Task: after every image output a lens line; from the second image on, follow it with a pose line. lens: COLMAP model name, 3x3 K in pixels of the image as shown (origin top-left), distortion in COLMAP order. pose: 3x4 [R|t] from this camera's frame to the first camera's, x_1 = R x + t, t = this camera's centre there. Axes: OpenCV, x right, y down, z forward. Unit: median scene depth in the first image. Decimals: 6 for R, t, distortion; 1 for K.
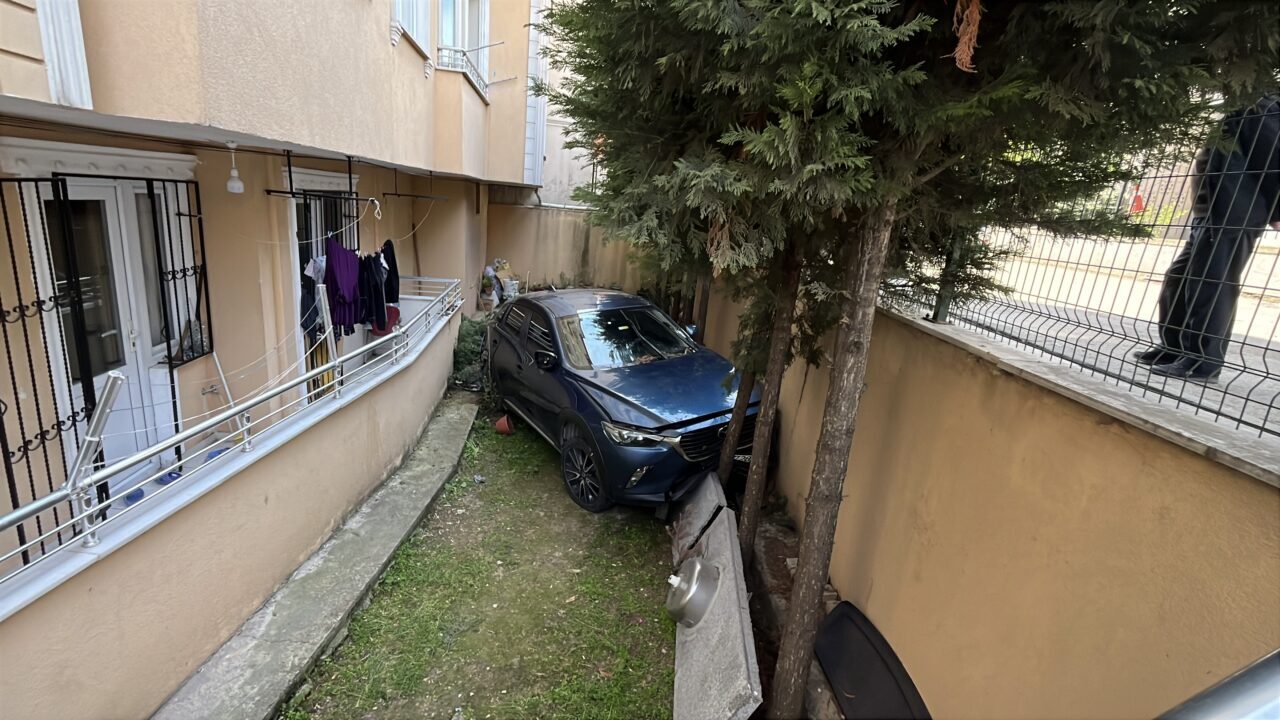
lens RADIAL K [[594.8, 0, 637.5], [0, 594.8, 358.2], [0, 0, 1]] dist [-0.003262, -0.000009]
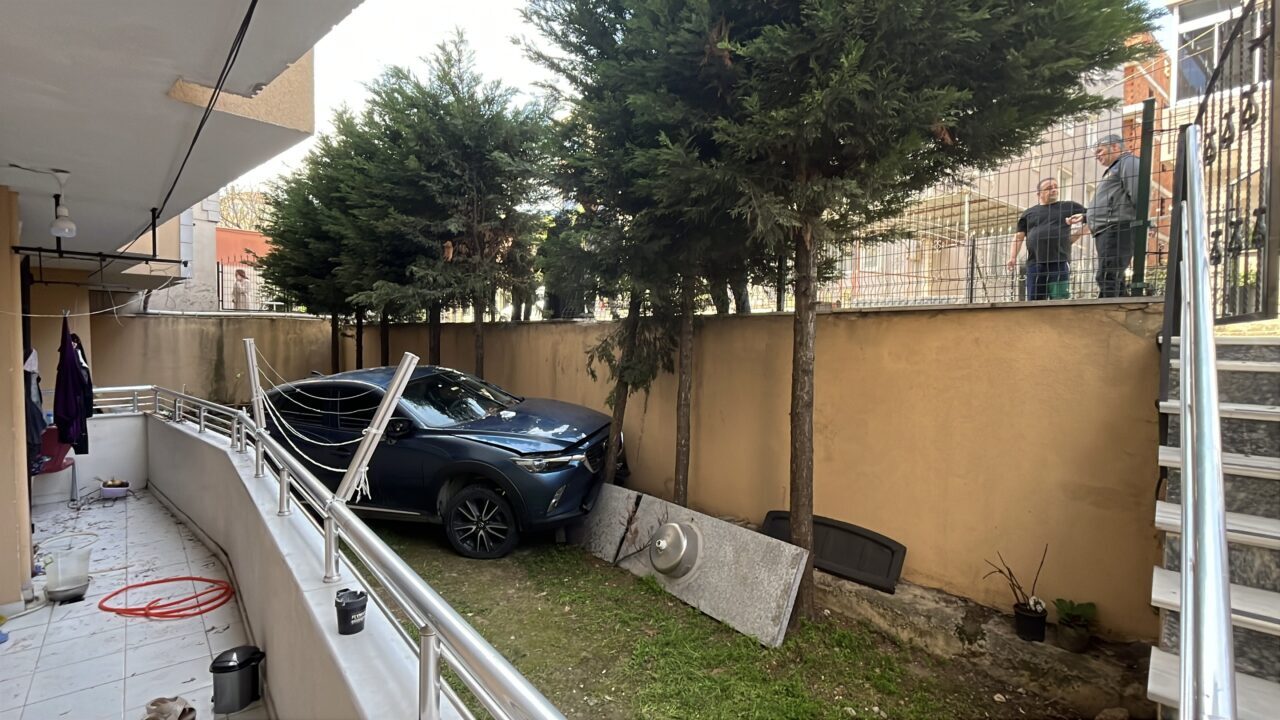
lens RADIAL K [[594.8, 0, 637.5], [0, 594.8, 358.2], [0, 0, 1]] dist [-0.003262, -0.000009]
pose [[0.764732, -0.100750, 0.636423, -0.531686], [0.217244, 0.970185, -0.107455, 0.094573], [-0.606622, 0.220433, 0.763819, 0.014821]]
